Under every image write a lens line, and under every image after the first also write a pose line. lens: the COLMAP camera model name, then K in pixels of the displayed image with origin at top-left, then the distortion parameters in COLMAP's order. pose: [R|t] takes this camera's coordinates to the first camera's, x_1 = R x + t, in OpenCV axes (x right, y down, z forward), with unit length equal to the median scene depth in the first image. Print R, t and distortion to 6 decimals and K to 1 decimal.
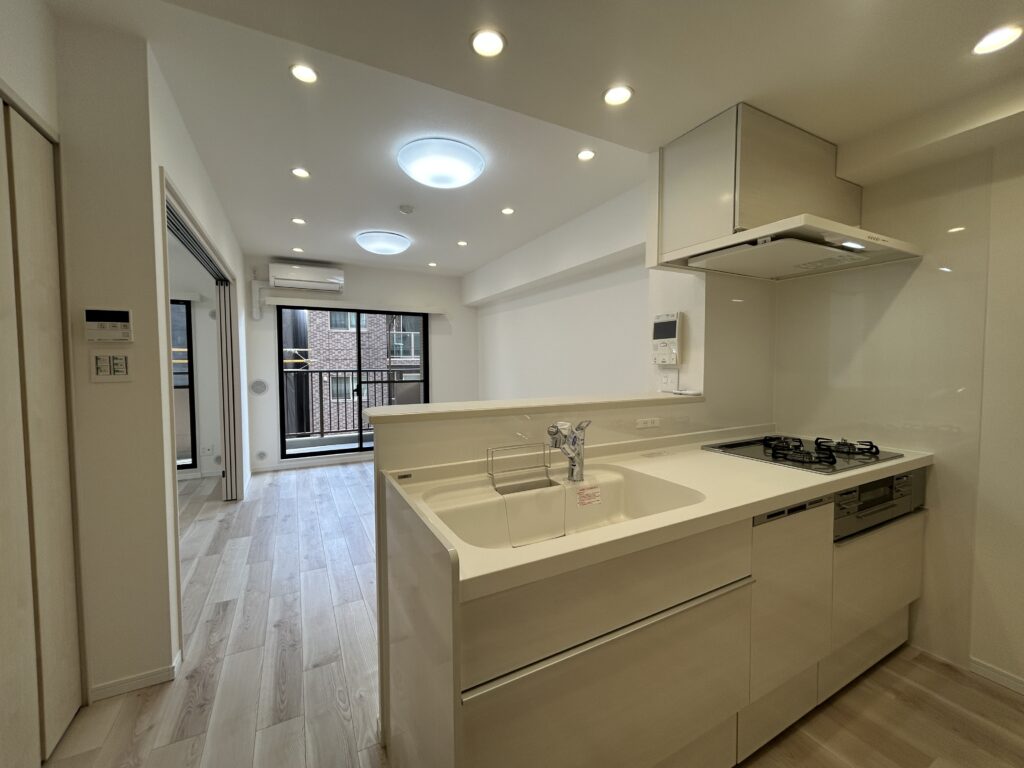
lens RADIAL K [[412.7, 0, 512.0], [0, 412.7, 384.0], [0, 0, 1]] dist [0.000743, -0.000204]
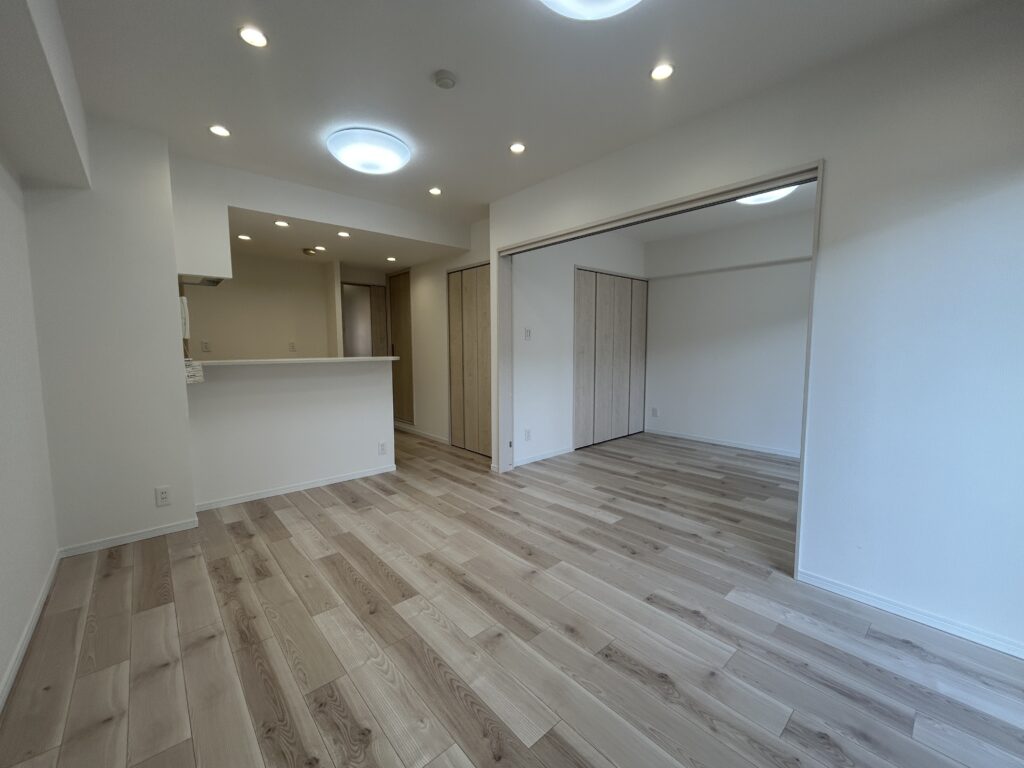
lens RADIAL K [[412.7, 0, 512.0], [0, 412.7, 384.0], [0, 0, 1]] dist [0.000743, -0.000204]
pose [[-0.971862, 0.024552, -0.234268, -0.184912], [-0.007960, 0.990562, 0.136835, -0.051969], [0.235417, 0.134849, -0.962494, 1.558244]]
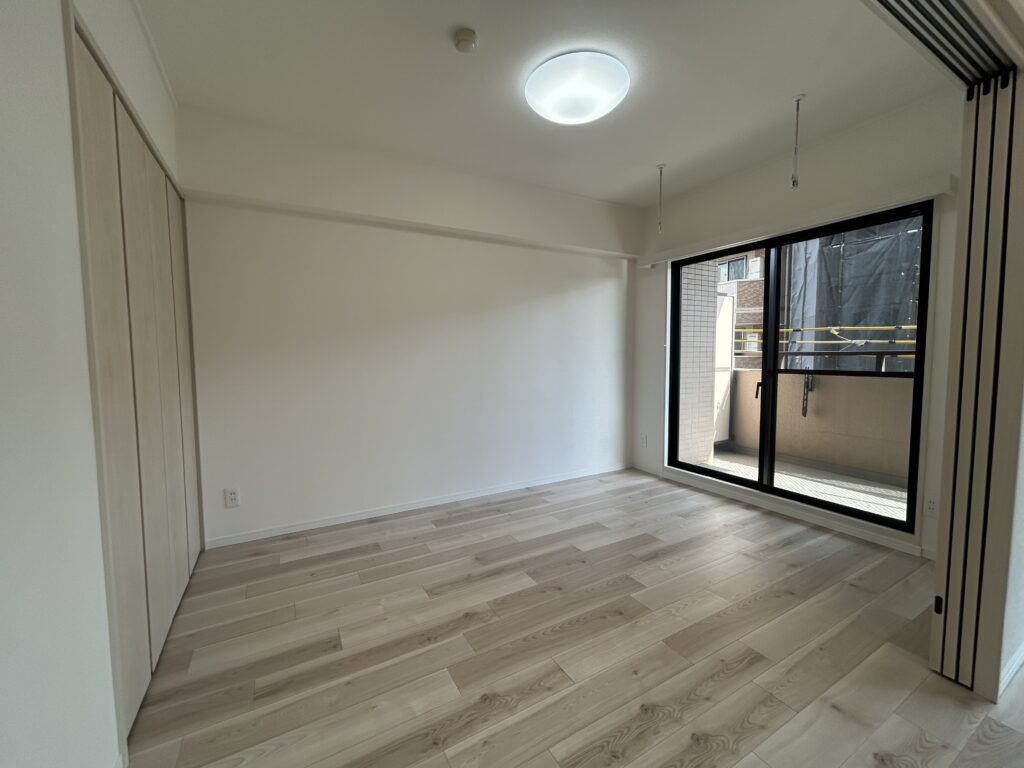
lens RADIAL K [[412.7, 0, 512.0], [0, 412.7, 384.0], [0, 0, 1]] dist [0.000743, -0.000204]
pose [[0.028157, 0.068278, -0.997269, -0.368956], [-0.037497, 0.997034, 0.067203, 0.002027], [0.998900, 0.035502, 0.030634, 0.634323]]
